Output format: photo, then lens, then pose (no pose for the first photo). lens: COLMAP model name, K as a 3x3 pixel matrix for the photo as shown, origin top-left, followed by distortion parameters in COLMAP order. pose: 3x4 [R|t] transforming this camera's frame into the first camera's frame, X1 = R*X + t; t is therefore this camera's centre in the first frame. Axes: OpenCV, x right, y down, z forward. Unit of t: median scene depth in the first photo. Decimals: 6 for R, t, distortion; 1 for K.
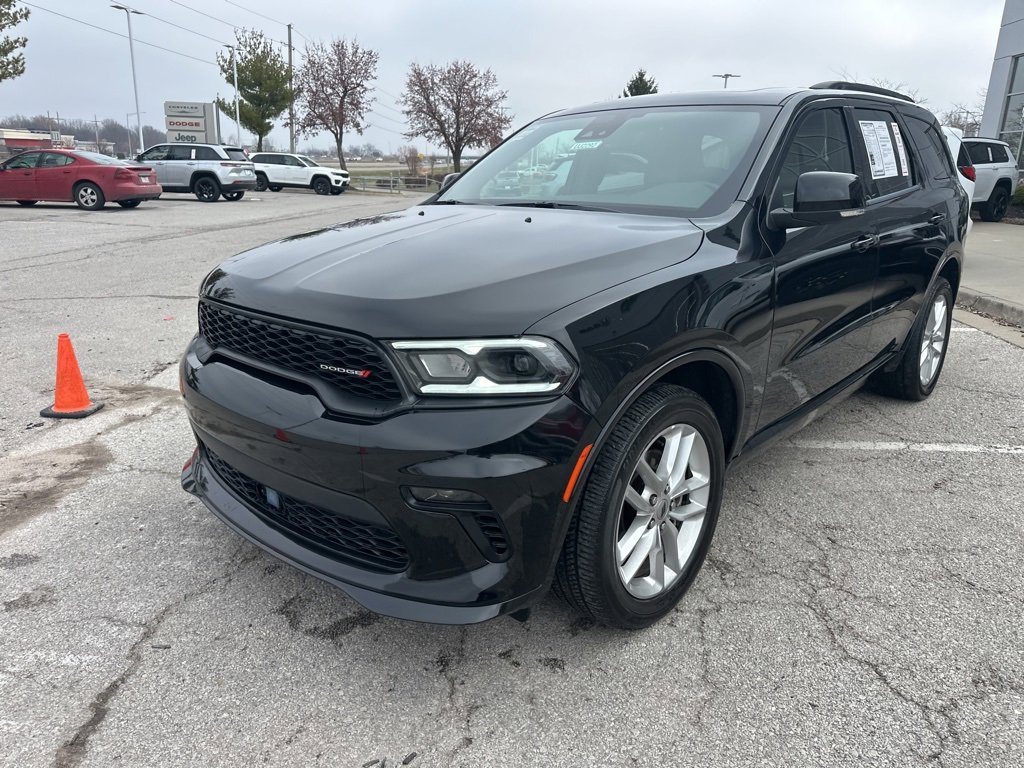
lens RADIAL K [[716.4, 0, 511.1], [0, 716.4, 381.5], [0, 0, 1]] dist [0.002171, -0.004513]
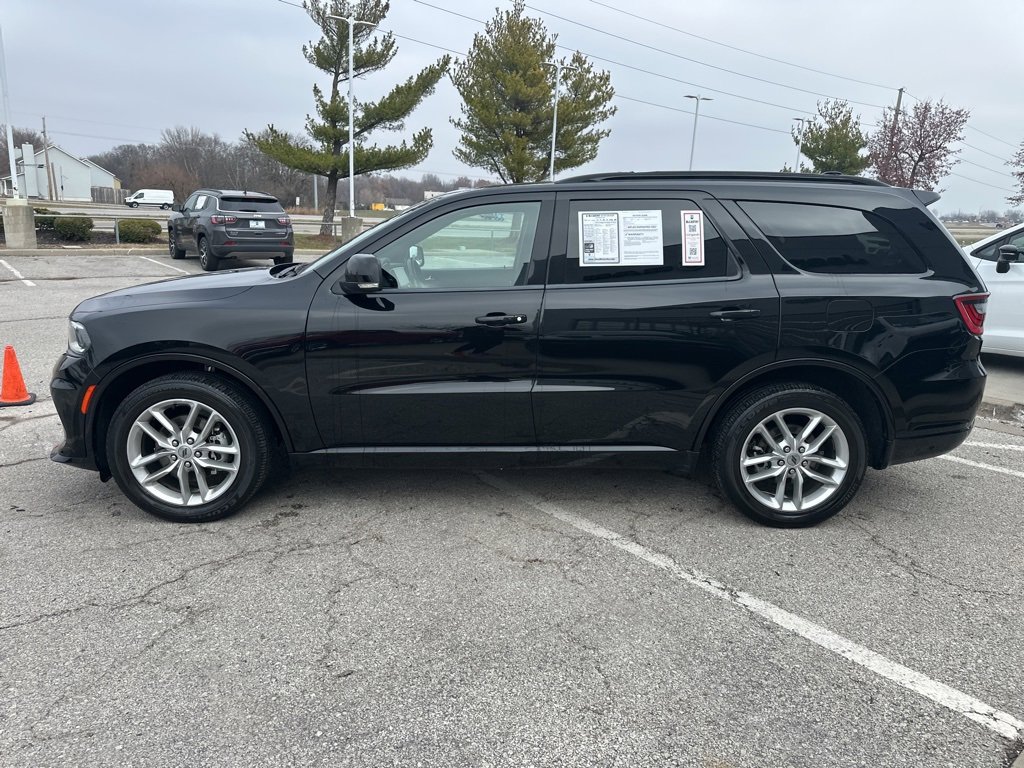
lens RADIAL K [[711.1, 0, 514.0], [0, 711.1, 382.1], [0, 0, 1]] dist [0.046908, -0.057615]
pose [[0.699725, 0.170832, -0.693686, 0.222314], [-0.226918, 0.973853, 0.010935, -0.019646], [0.677416, 0.149758, 0.720194, 0.038394]]
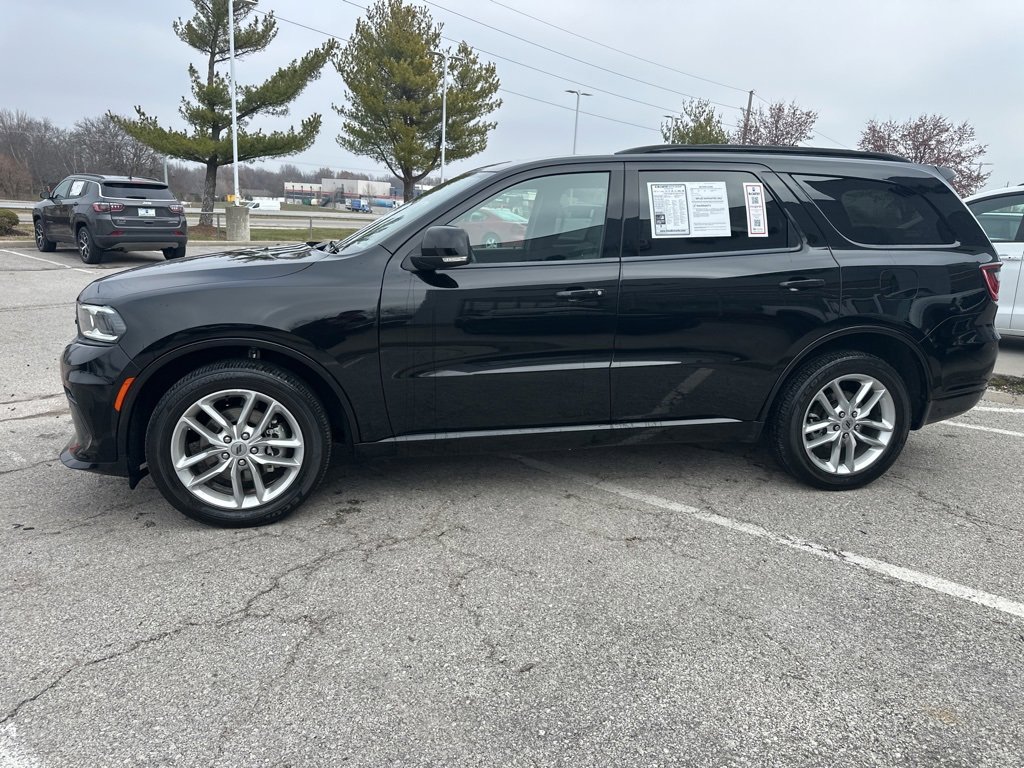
lens RADIAL K [[710.9, 0, 512.0], [0, 710.9, 384.0], [0, 0, 1]] dist [0.032829, -0.039655]
pose [[0.815110, 0.147821, -0.560129, 0.176498], [-0.188308, 0.981997, -0.014875, -0.003959], [0.547846, 0.117601, 0.828272, 0.011433]]
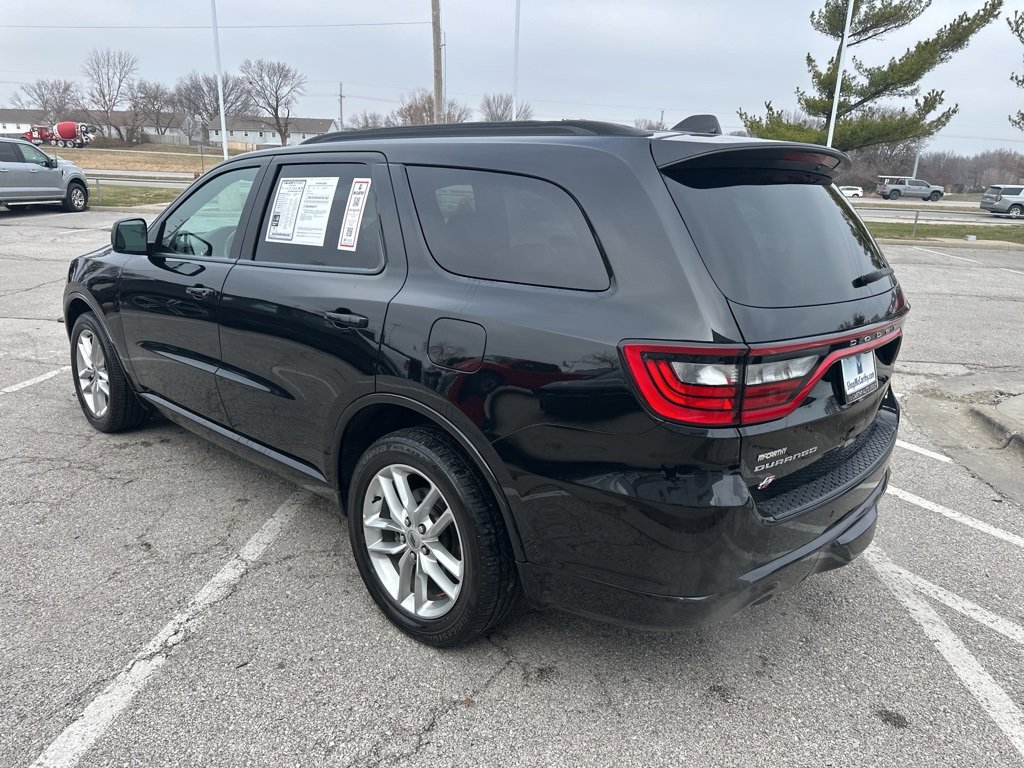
lens RADIAL K [[719.4, 0, 515.8], [0, 719.4, 381.5], [0, 0, 1]] dist [0.024452, -0.027446]
pose [[0.007301, 0.259337, -0.965759, 0.268829], [-0.321738, 0.915040, 0.243285, -0.083096], [0.946801, 0.308945, 0.090119, 0.237620]]
